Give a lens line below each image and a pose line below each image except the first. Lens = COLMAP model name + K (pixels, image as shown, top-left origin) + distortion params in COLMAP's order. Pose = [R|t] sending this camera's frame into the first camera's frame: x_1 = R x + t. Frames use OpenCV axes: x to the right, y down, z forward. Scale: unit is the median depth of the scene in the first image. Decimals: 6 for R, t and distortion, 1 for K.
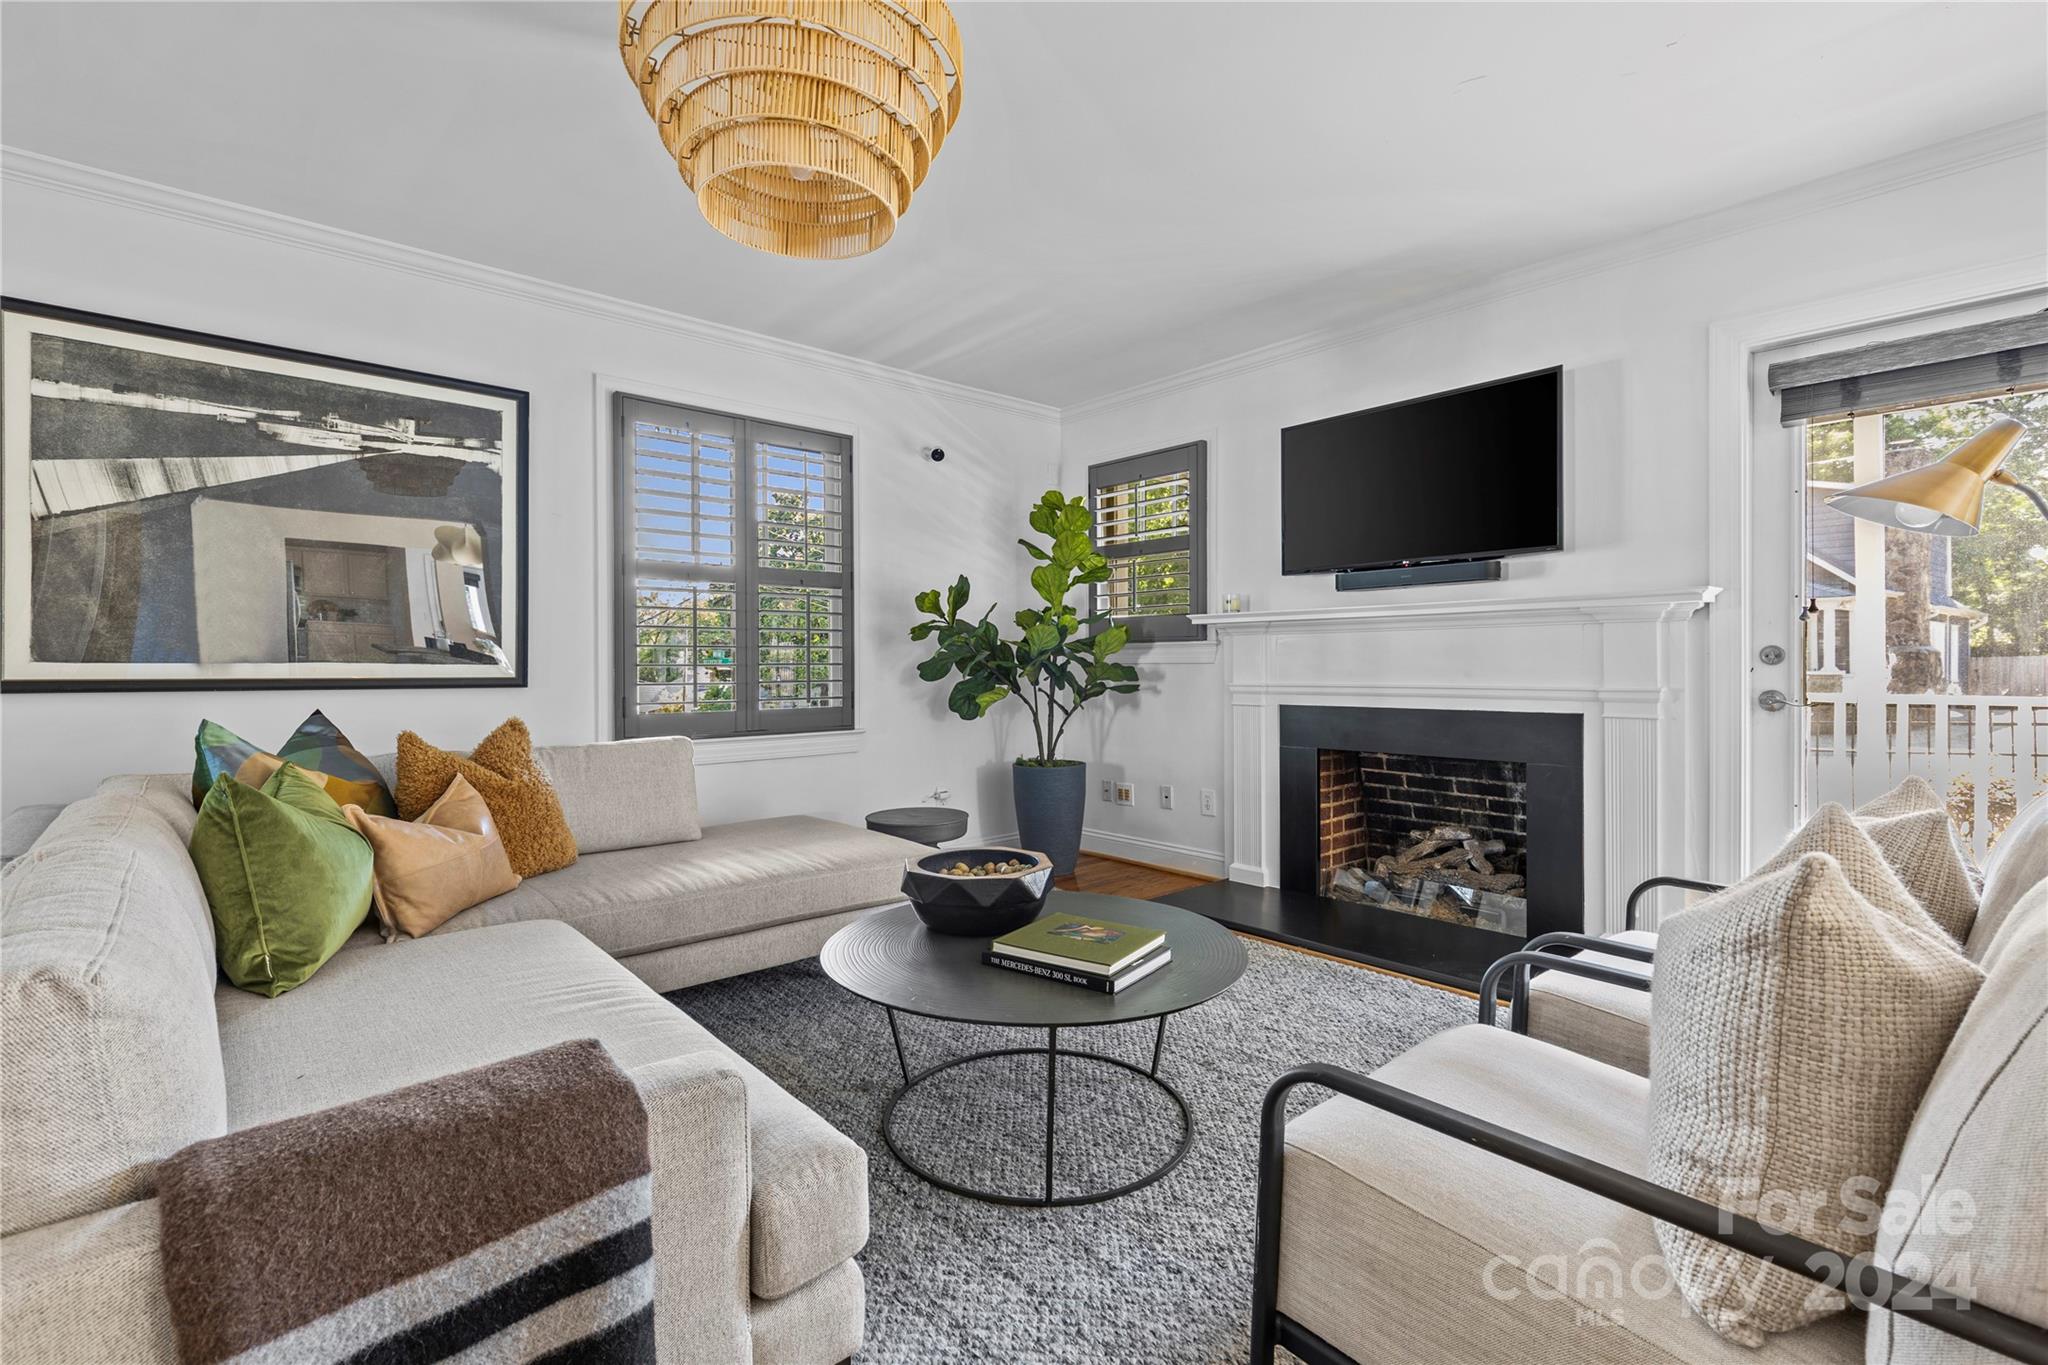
lens RADIAL K [[903.0, 0, 1030.6], [0, 903.0, 674.1], [0, 0, 1]] dist [0.000461, 0.000011]
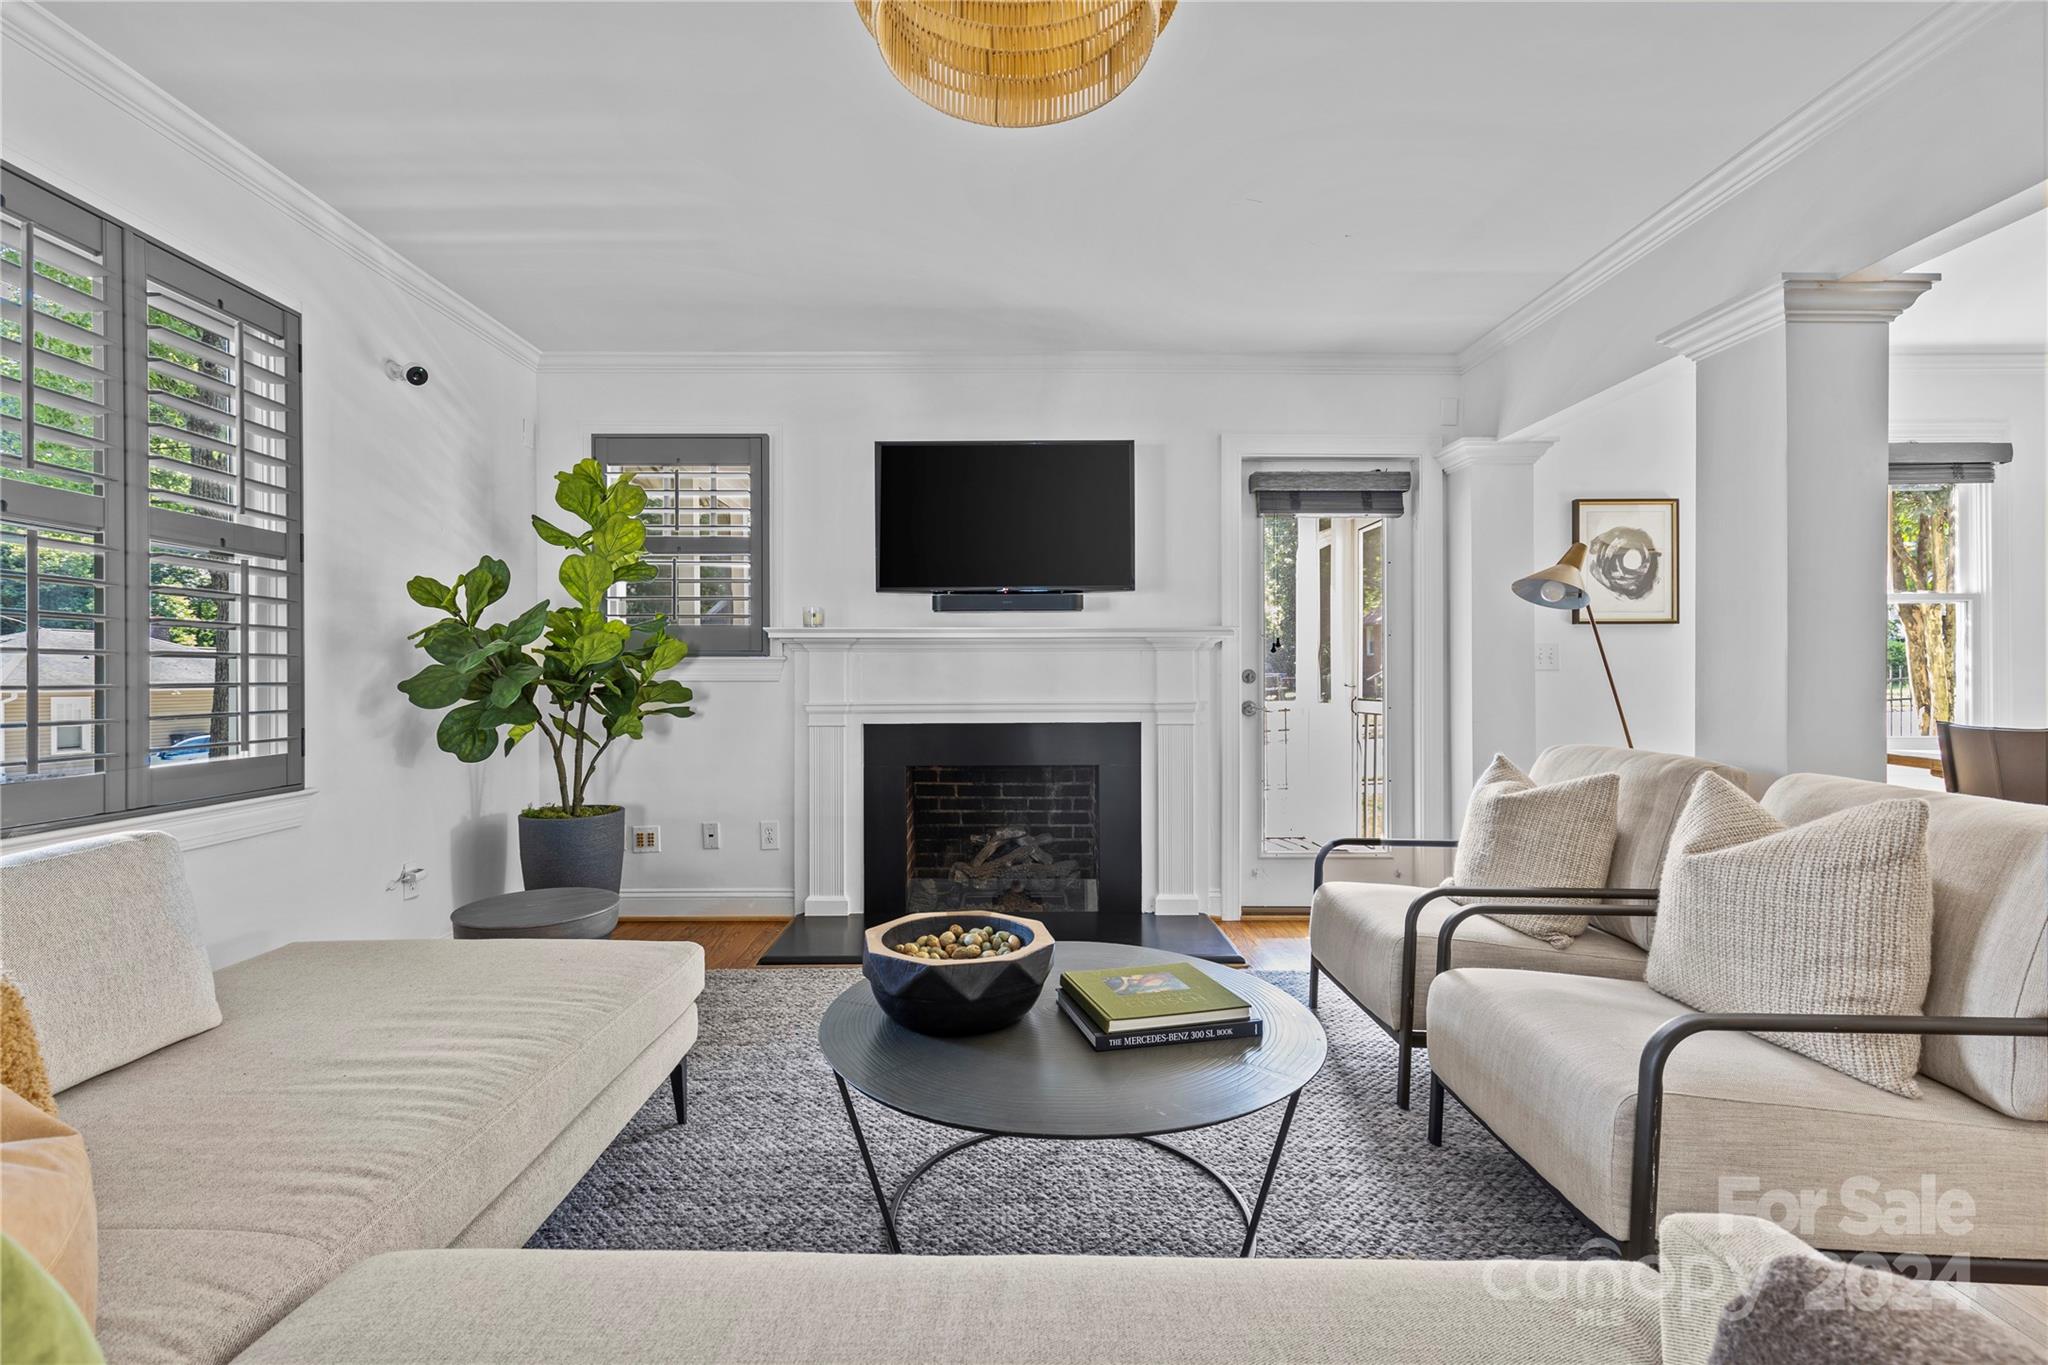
lens RADIAL K [[889.1, 0, 1024.0], [0, 889.1, 682.5], [0, 0, 1]] dist [0.003540, 0.000538]
pose [[0.671280, -0.002289, 0.741200, -0.321812], [0.007189, 0.999968, -0.003423, -0.006358], [-0.741169, 0.007626, 0.671275, 0.230912]]
